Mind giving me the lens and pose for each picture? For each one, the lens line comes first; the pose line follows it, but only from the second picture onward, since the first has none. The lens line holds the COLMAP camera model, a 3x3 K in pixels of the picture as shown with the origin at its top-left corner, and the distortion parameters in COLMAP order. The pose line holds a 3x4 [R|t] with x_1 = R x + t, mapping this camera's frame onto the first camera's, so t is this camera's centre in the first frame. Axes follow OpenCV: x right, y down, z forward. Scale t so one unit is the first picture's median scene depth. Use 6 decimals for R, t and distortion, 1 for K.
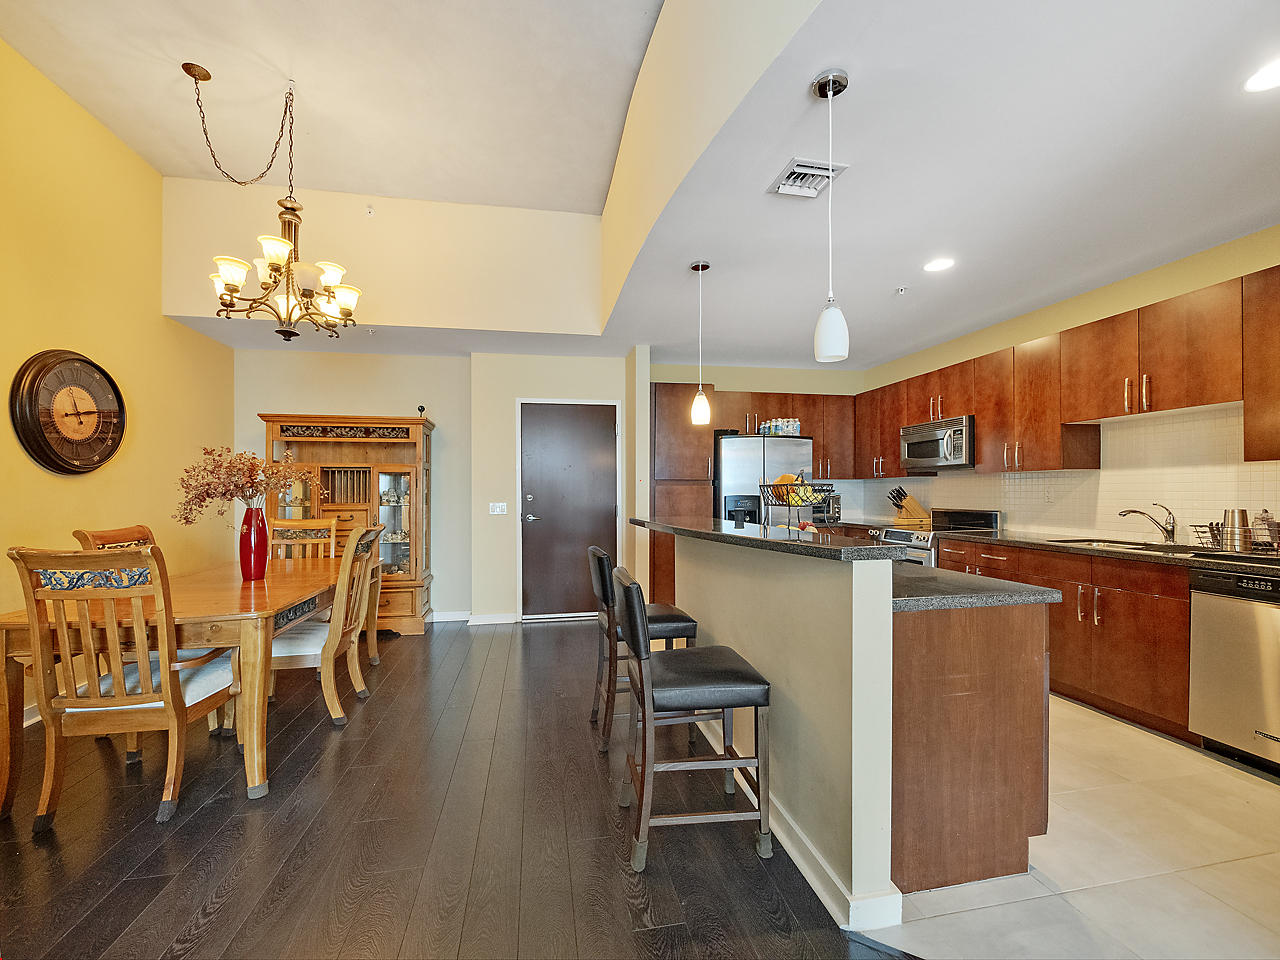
lens RADIAL K [[545.6, 0, 644.0], [0, 545.6, 491.4], [0, 0, 1]] dist [-0.001164, 0.000698]
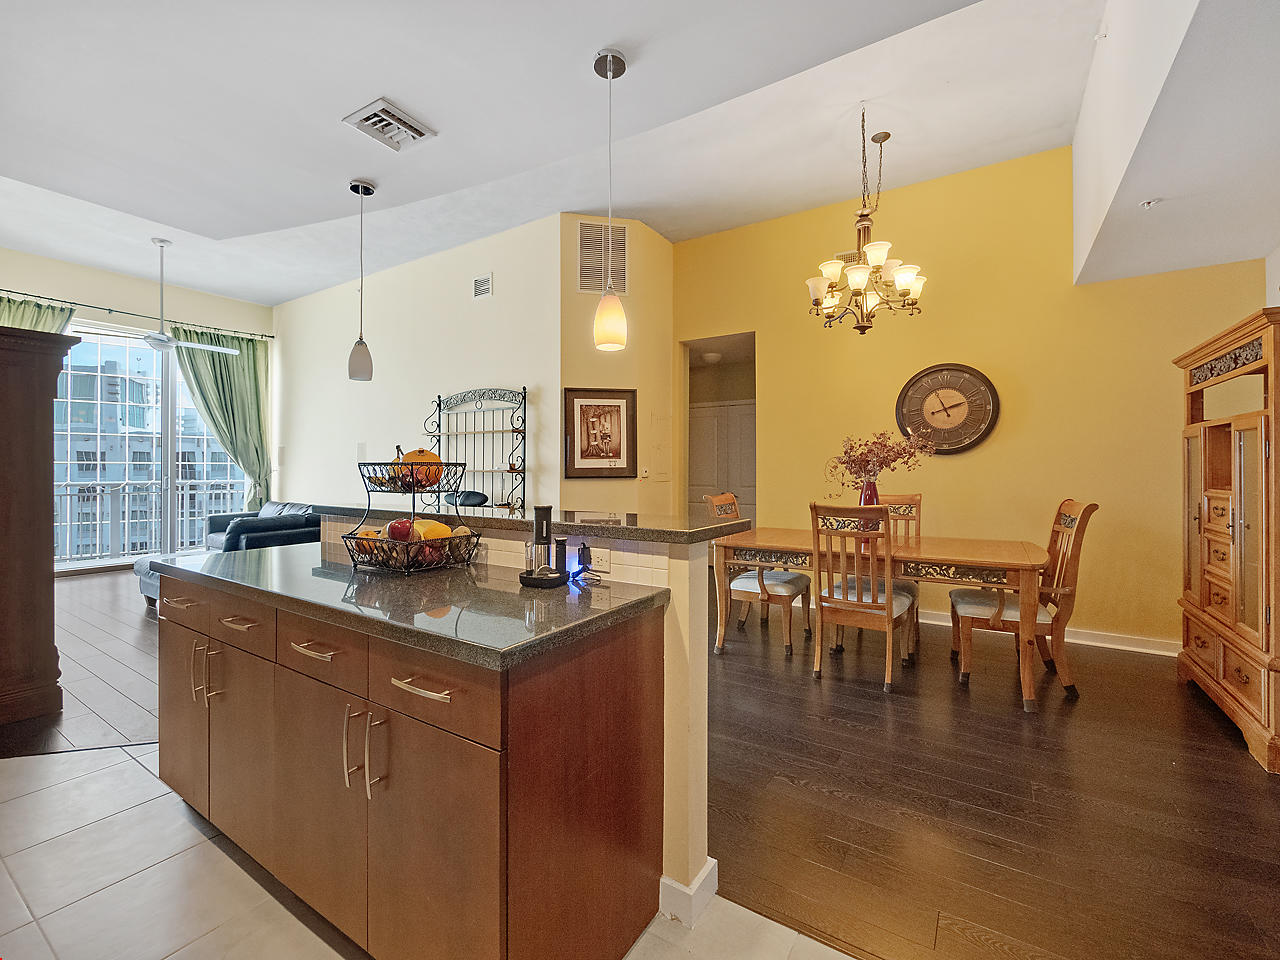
lens RADIAL K [[545.6, 0, 634.5], [0, 545.6, 471.5], [0, 0, 1]] dist [-0.001164, 0.000698]
pose [[-0.729610, 0.007560, -0.683822, 0.305288], [0.005656, 0.999971, 0.005020, -0.001296], [0.683840, -0.000205, -0.729632, 1.062406]]
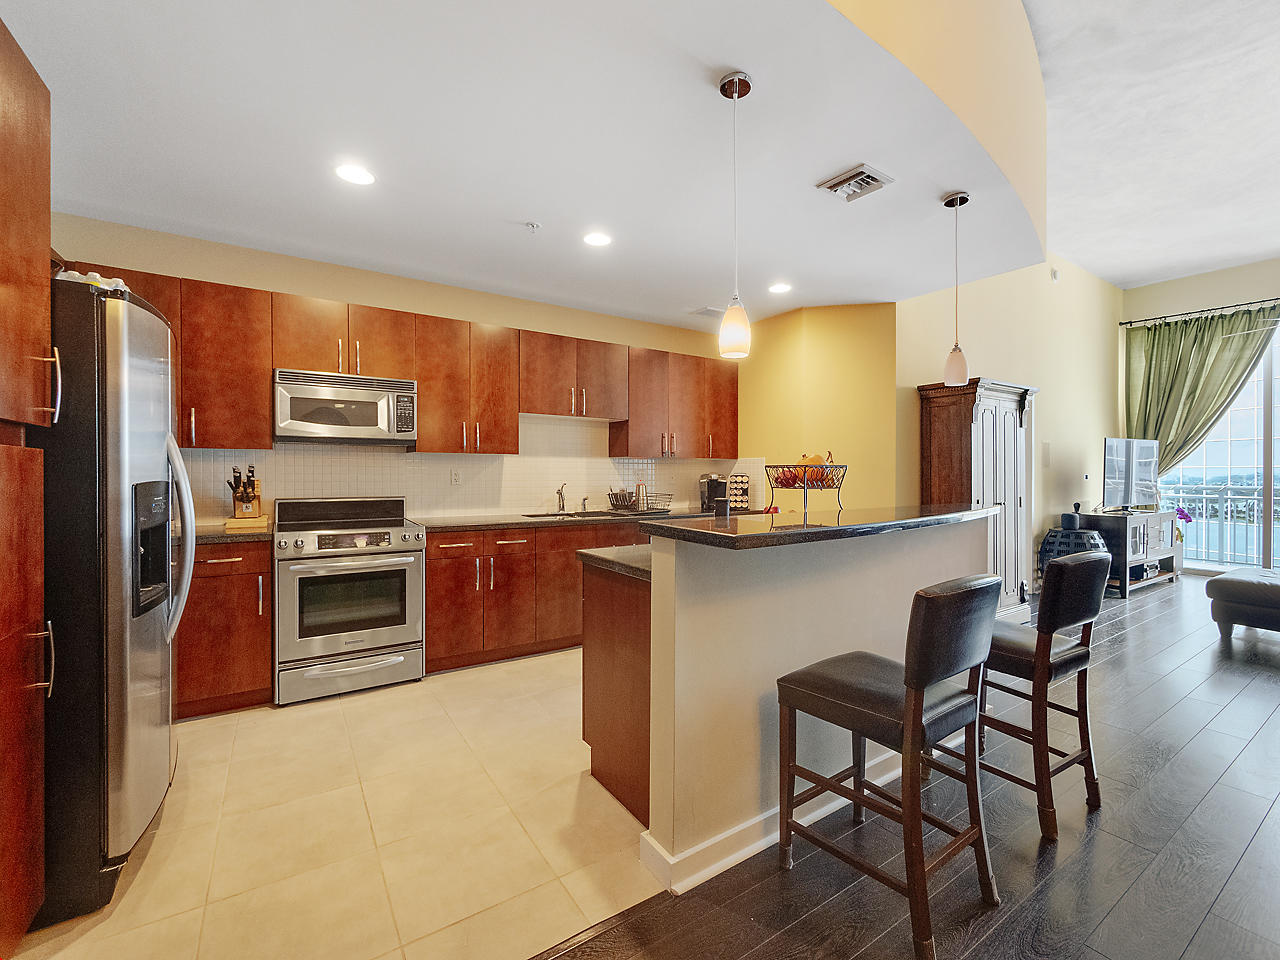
lens RADIAL K [[545.6, 0, 643.8], [0, 545.6, 475.2], [0, 0, 1]] dist [-0.001164, 0.000698]
pose [[-0.371094, 0.002314, 0.928593, -0.292828], [-0.002300, 0.999992, -0.003411, 0.004193], [-0.928593, -0.003402, -0.371085, 0.982956]]
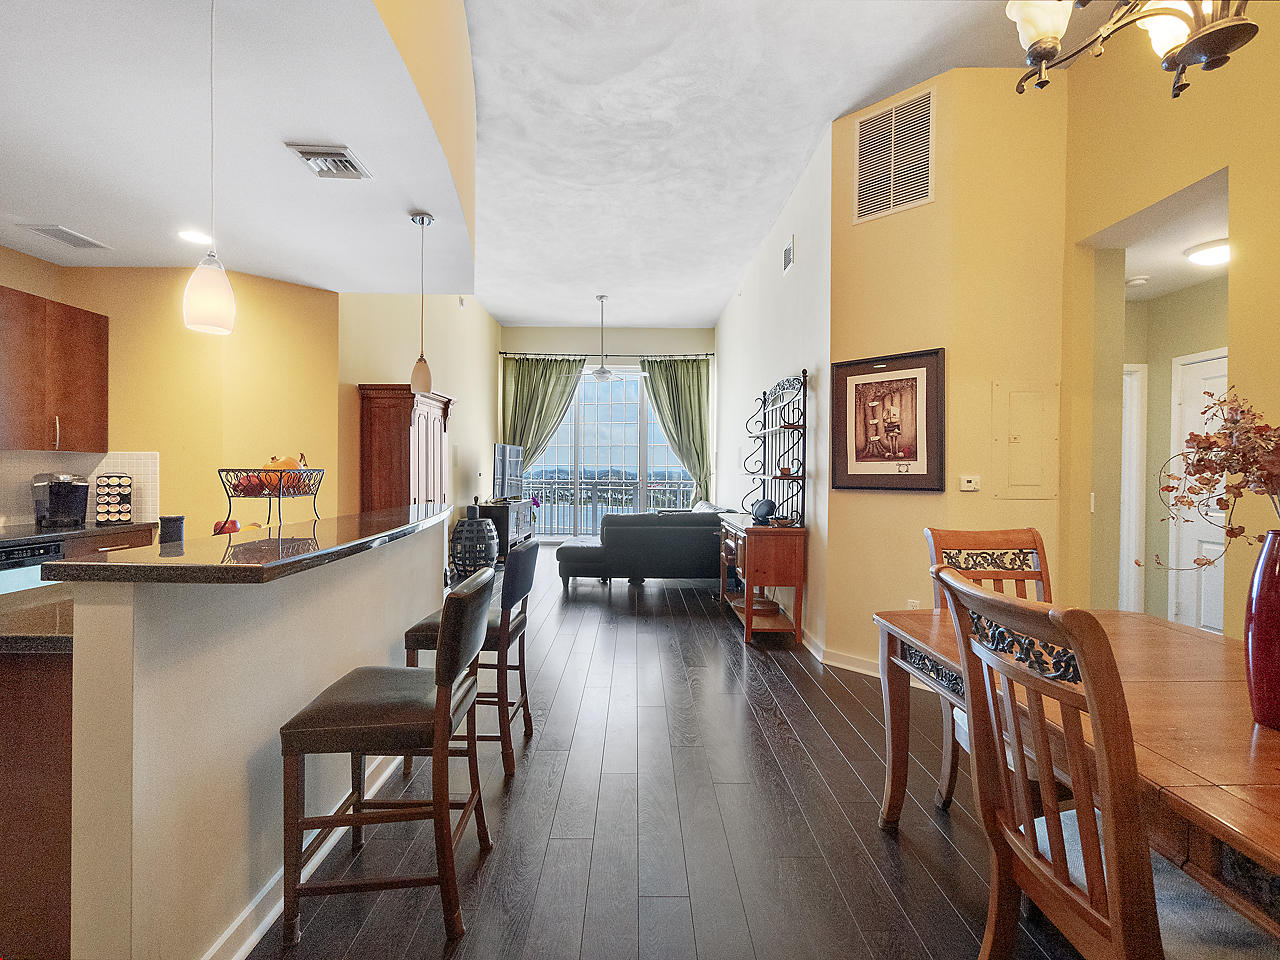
lens RADIAL K [[563.8, 0, 630.9], [0, 563.8, 477.1], [0, 0, 1]] dist [-0.001503, 0.000132]
pose [[-0.976883, -0.002814, 0.213756, -0.244665], [-0.001316, 0.999974, 0.007146, -0.004953], [-0.213771, 0.006700, -0.976861, 1.032460]]
